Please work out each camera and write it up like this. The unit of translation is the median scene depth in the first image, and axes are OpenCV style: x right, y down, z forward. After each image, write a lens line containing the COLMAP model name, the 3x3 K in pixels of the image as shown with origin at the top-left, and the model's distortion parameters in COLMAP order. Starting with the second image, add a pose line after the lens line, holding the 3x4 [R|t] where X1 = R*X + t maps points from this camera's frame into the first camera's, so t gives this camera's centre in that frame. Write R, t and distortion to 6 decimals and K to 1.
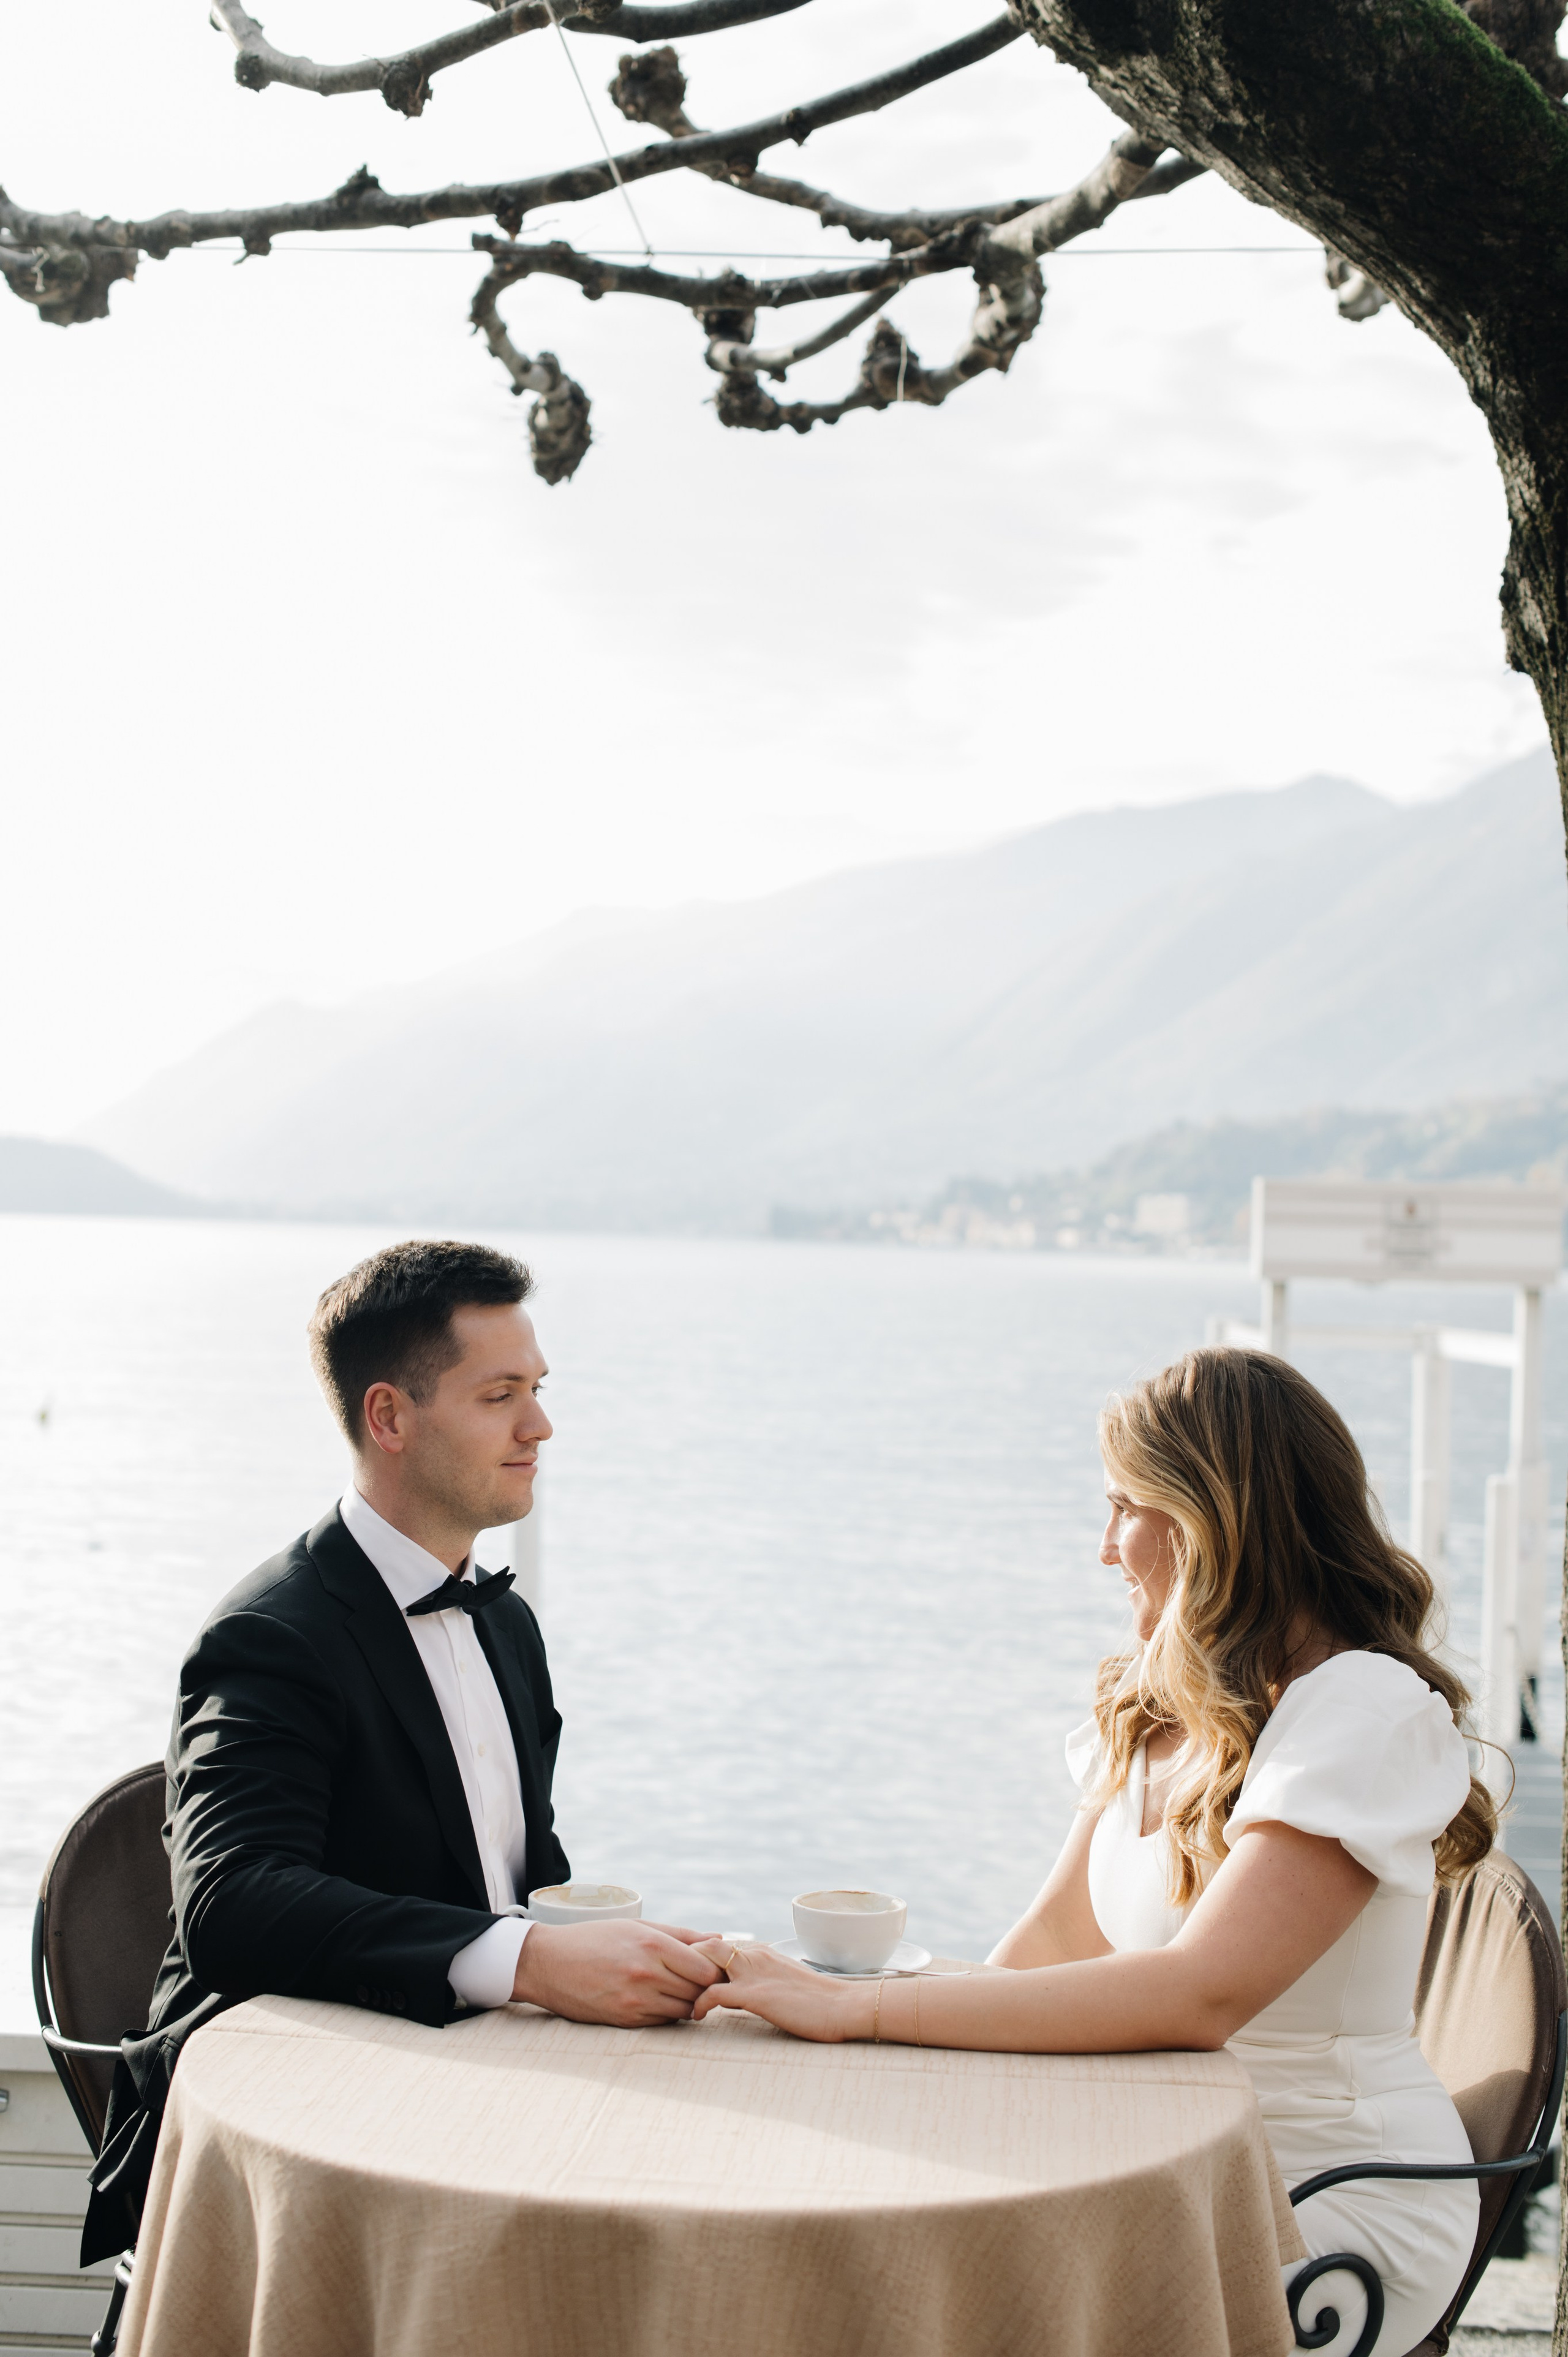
lens RADIAL K [[3354.3, 0, 835.8], [0, 3354.3, 1184.4], [0, 0, 1]] dist [0.003084, 0.085345]
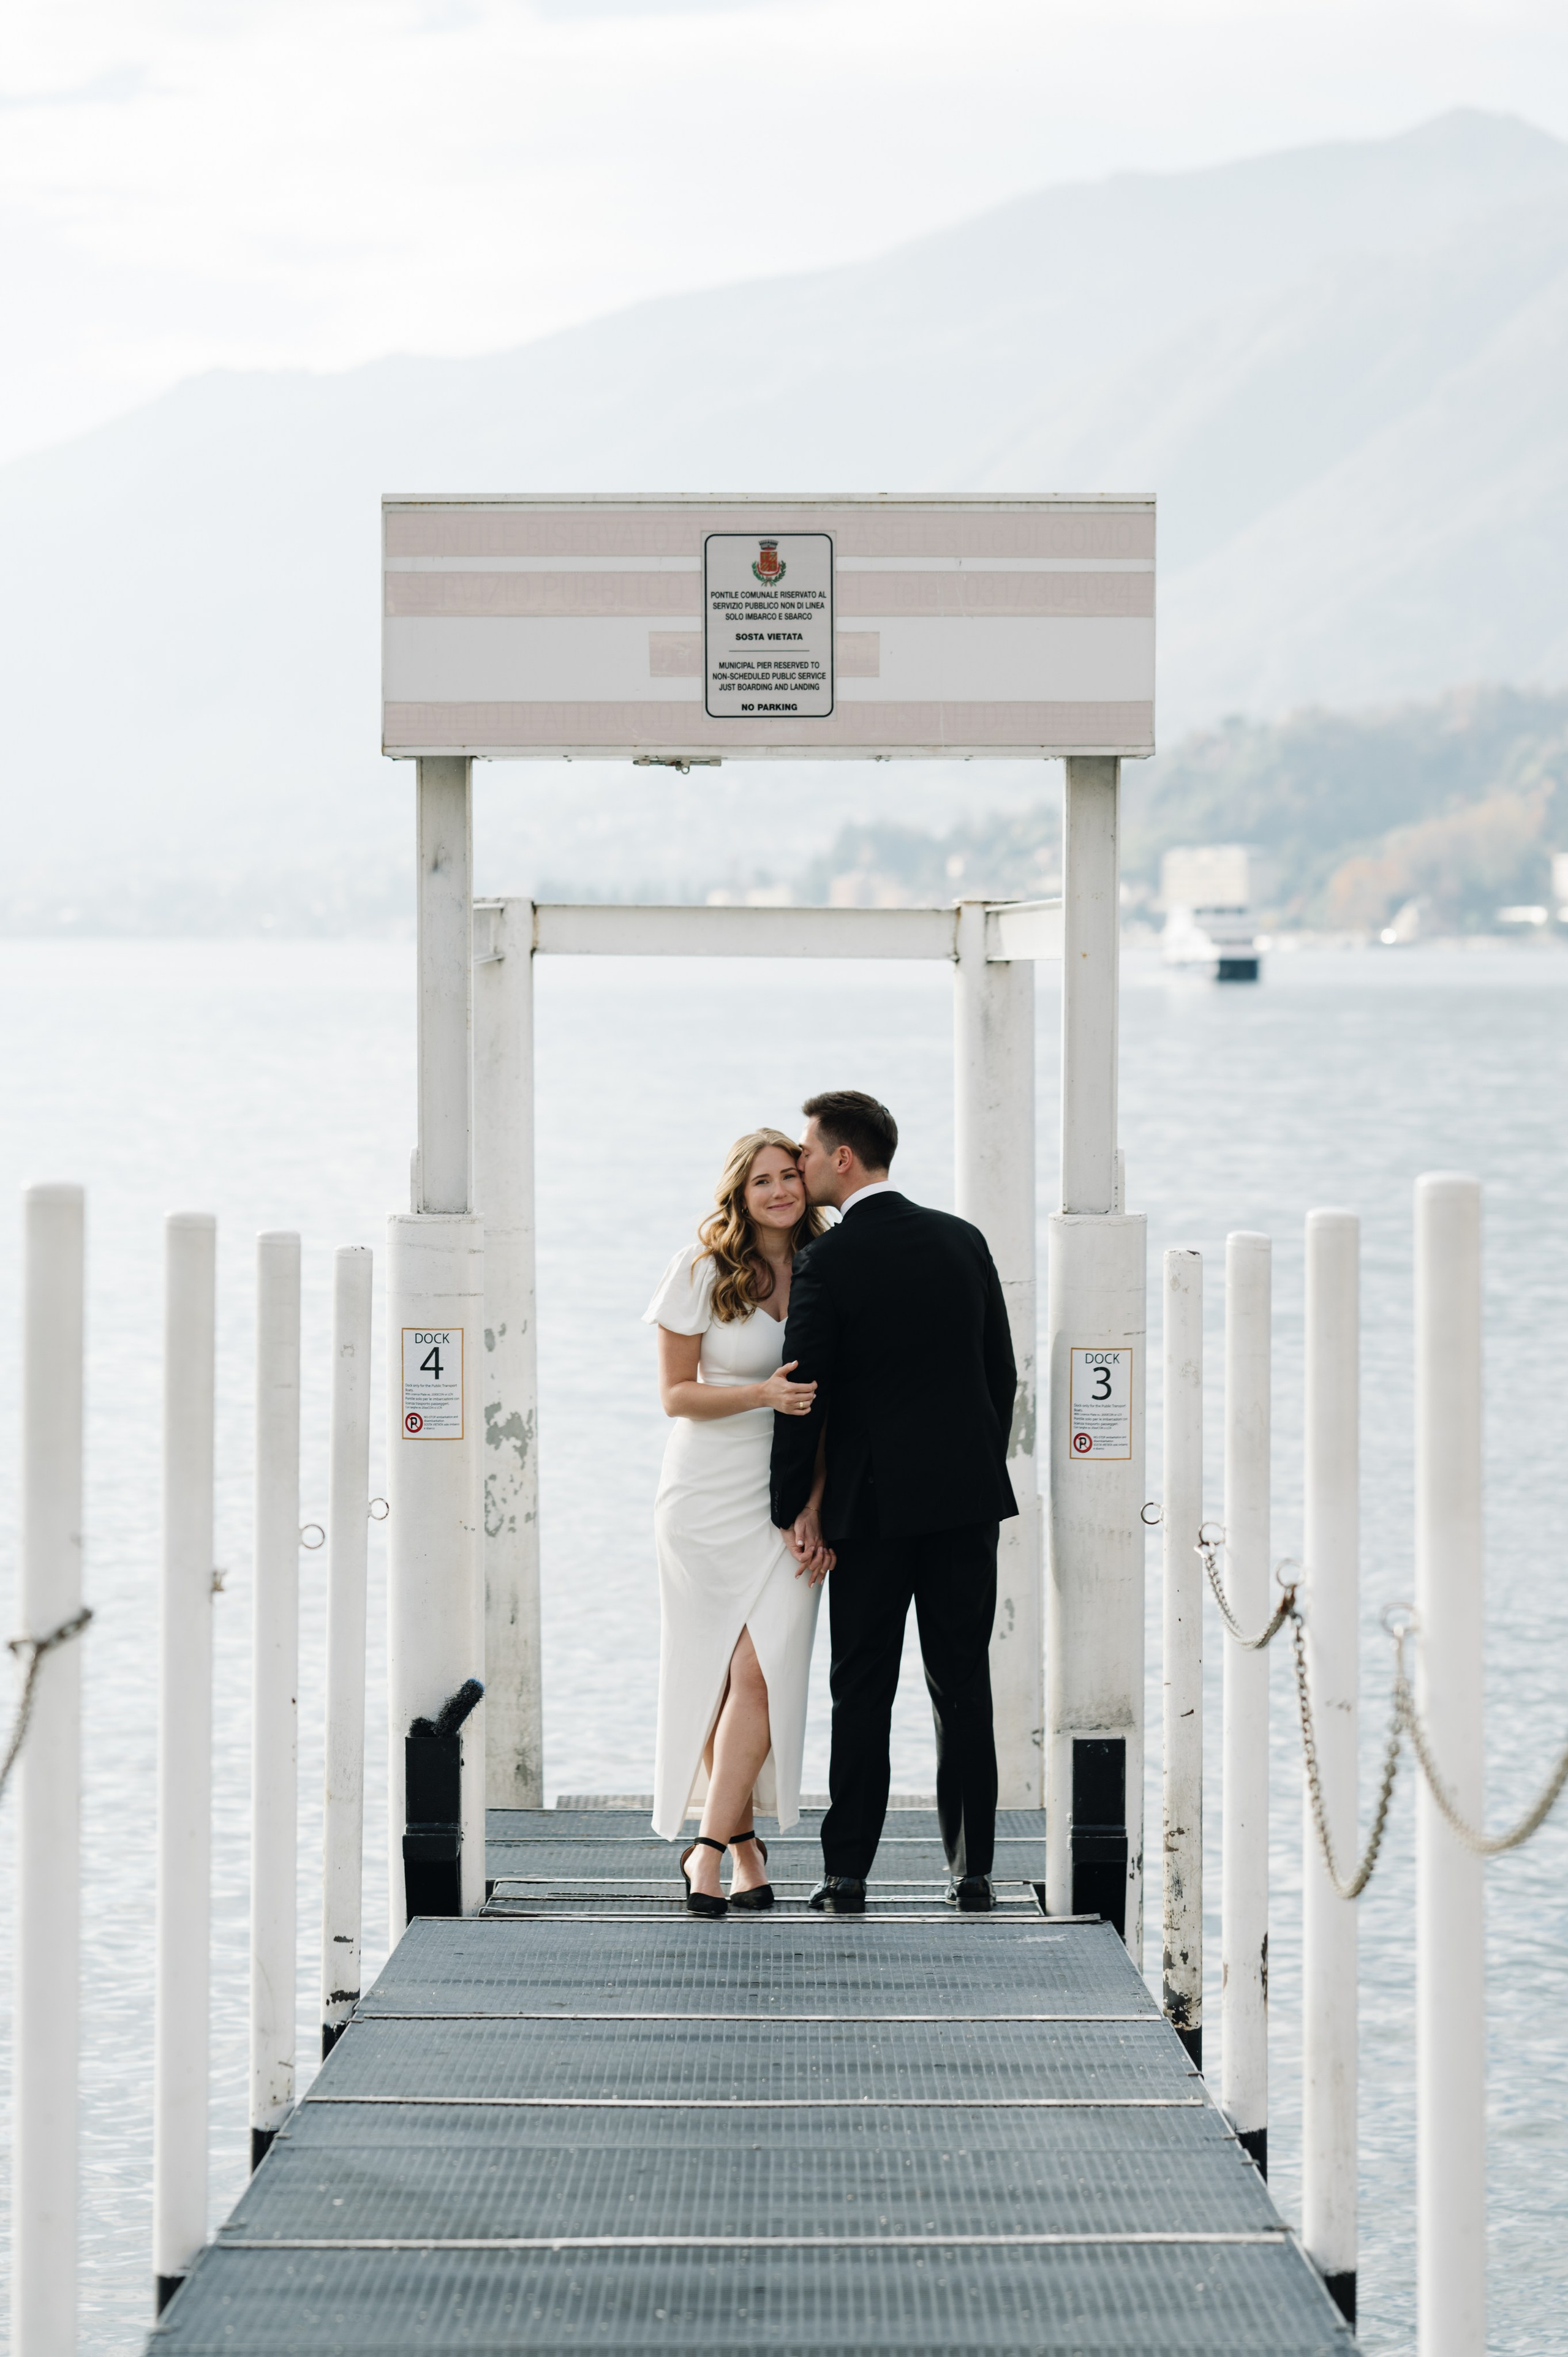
lens RADIAL K [[5791.4, 0, 784.0], [0, 5791.4, 1178.5], [0, 0, 1]] dist [-0.049334, -0.350997]
pose [[0.999335, -0.028522, 0.022719, 0.810138], [0.027154, 0.997924, 0.058399, 0.204304], [-0.024338, -0.057743, 0.998035, 1.731079]]
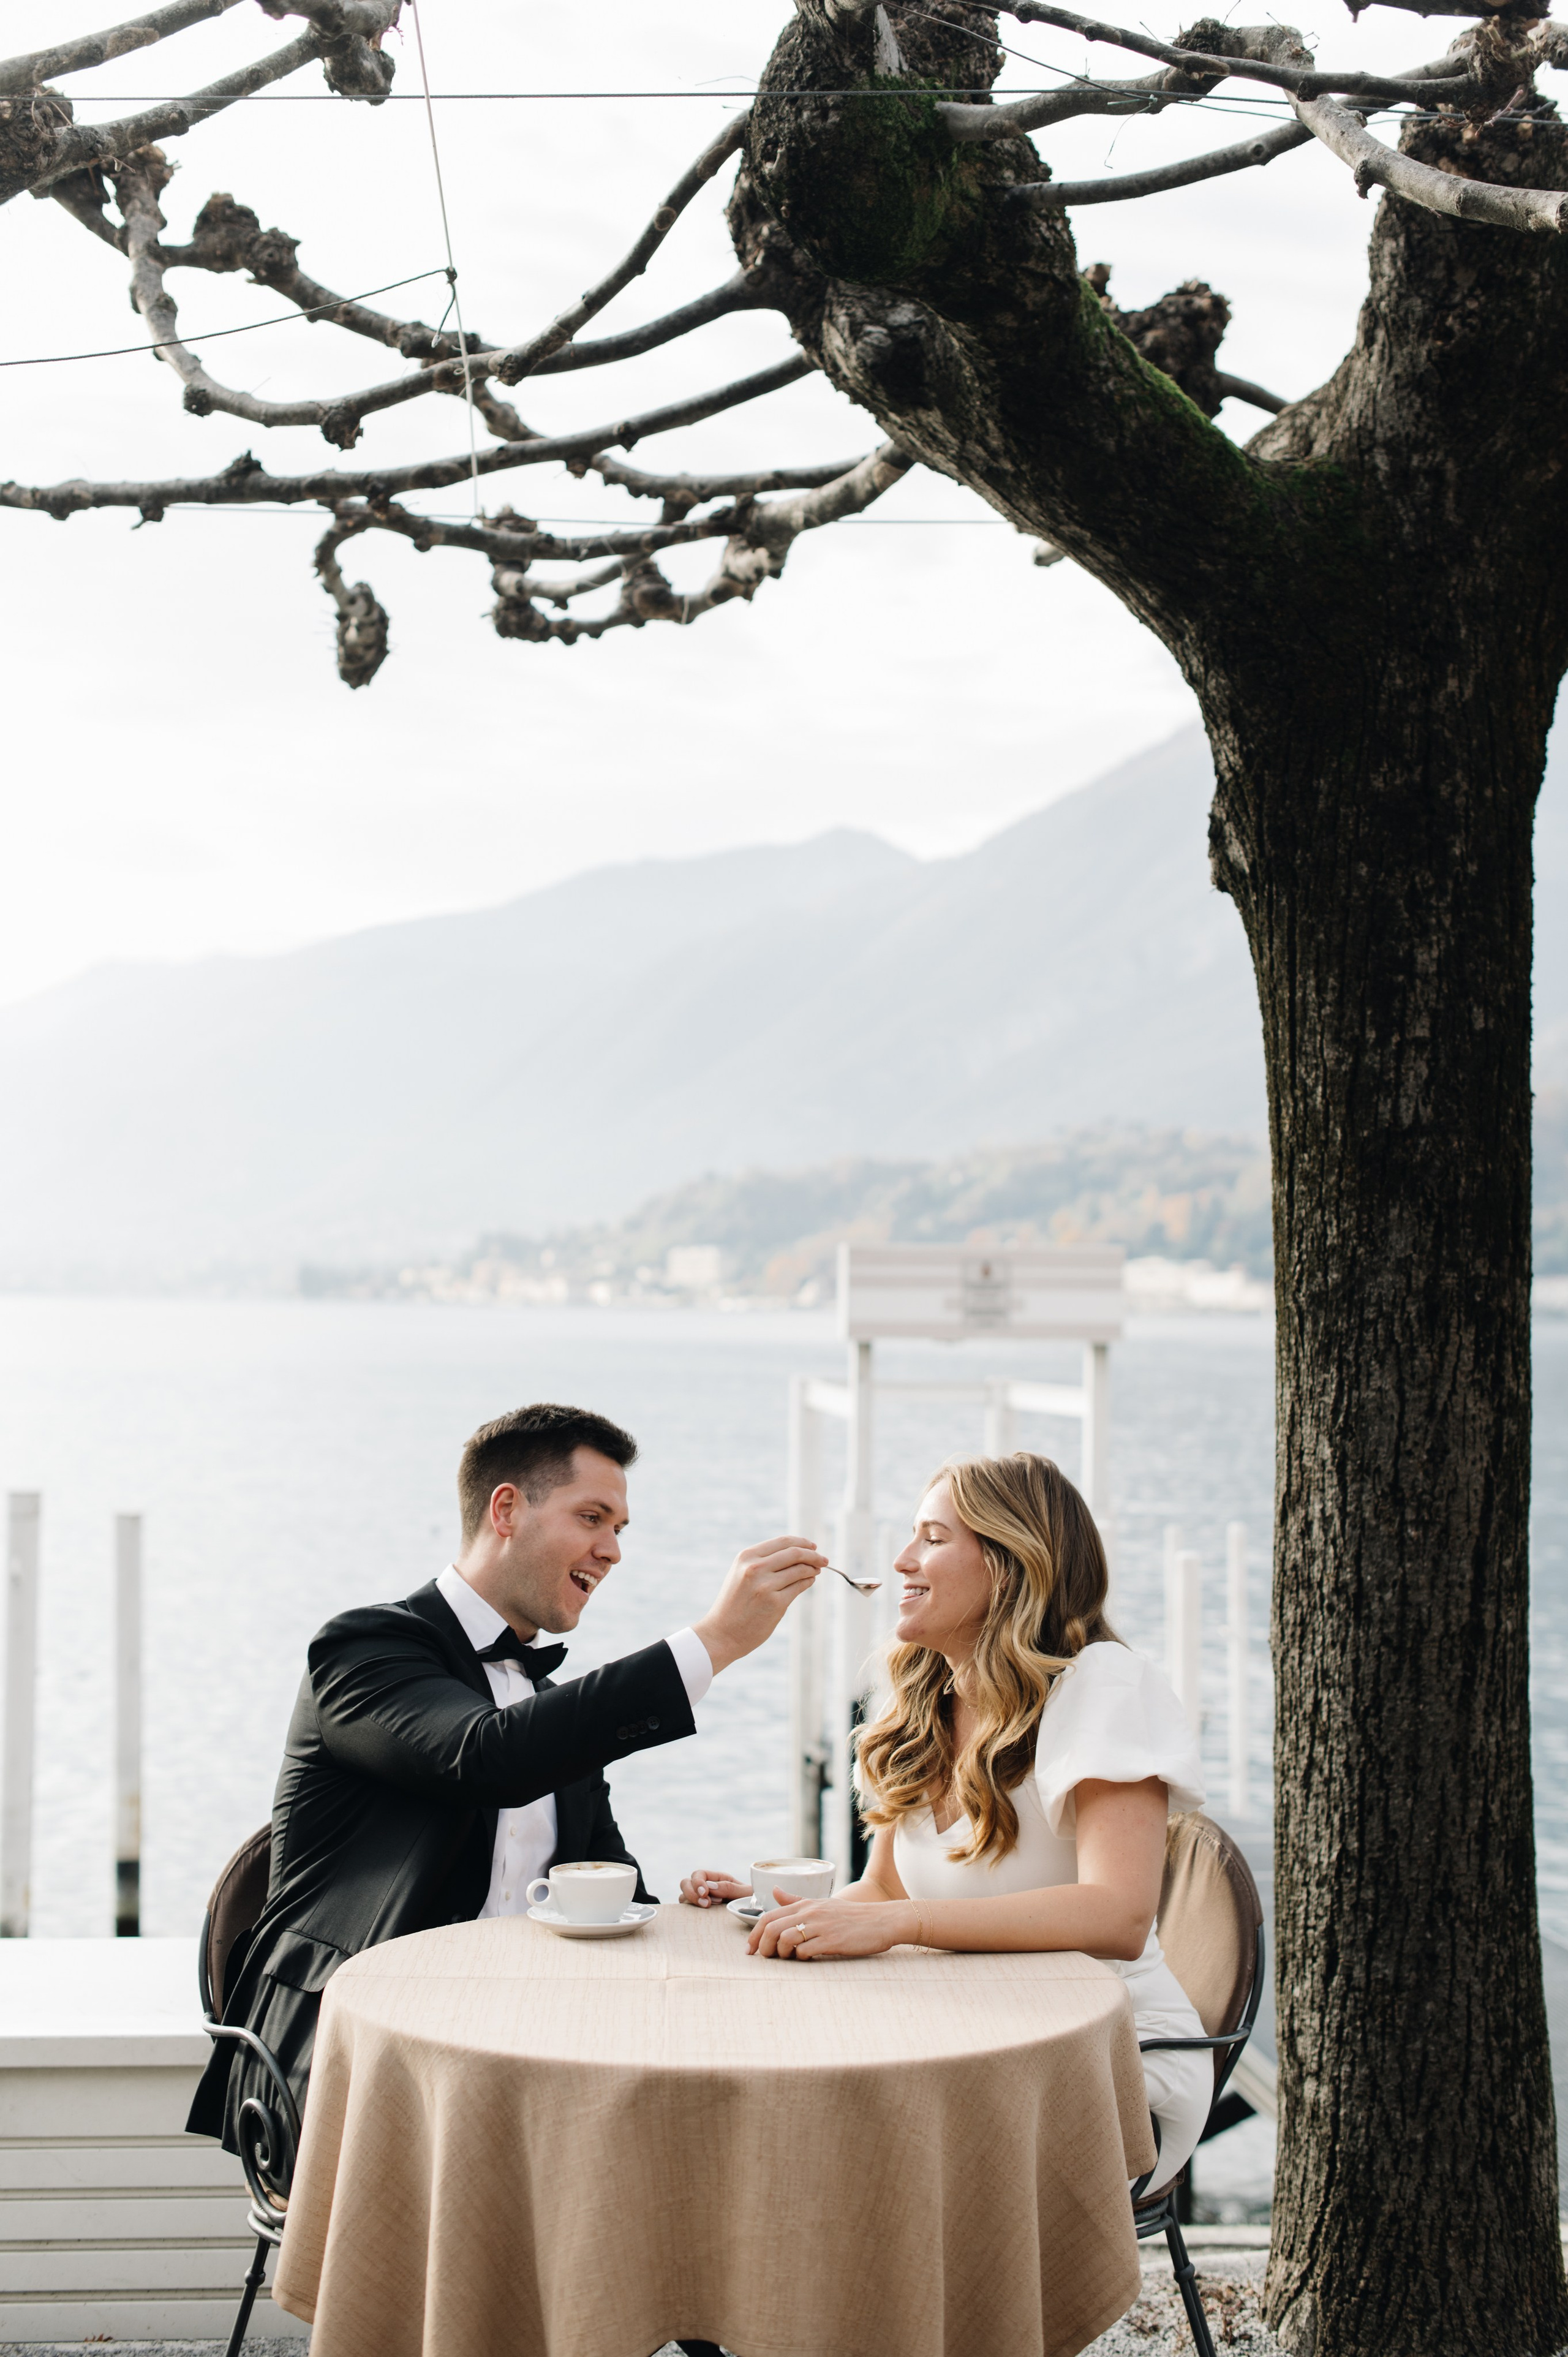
lens RADIAL K [[3354.3, 0, 835.8], [0, 3354.3, 1184.4], [0, 0, 1]] dist [0.003084, 0.085345]
pose [[0.990160, -0.014509, 0.139182, -0.120330], [0.016736, 0.999750, -0.014847, -0.025723], [-0.138932, 0.017030, 0.990155, -0.235783]]
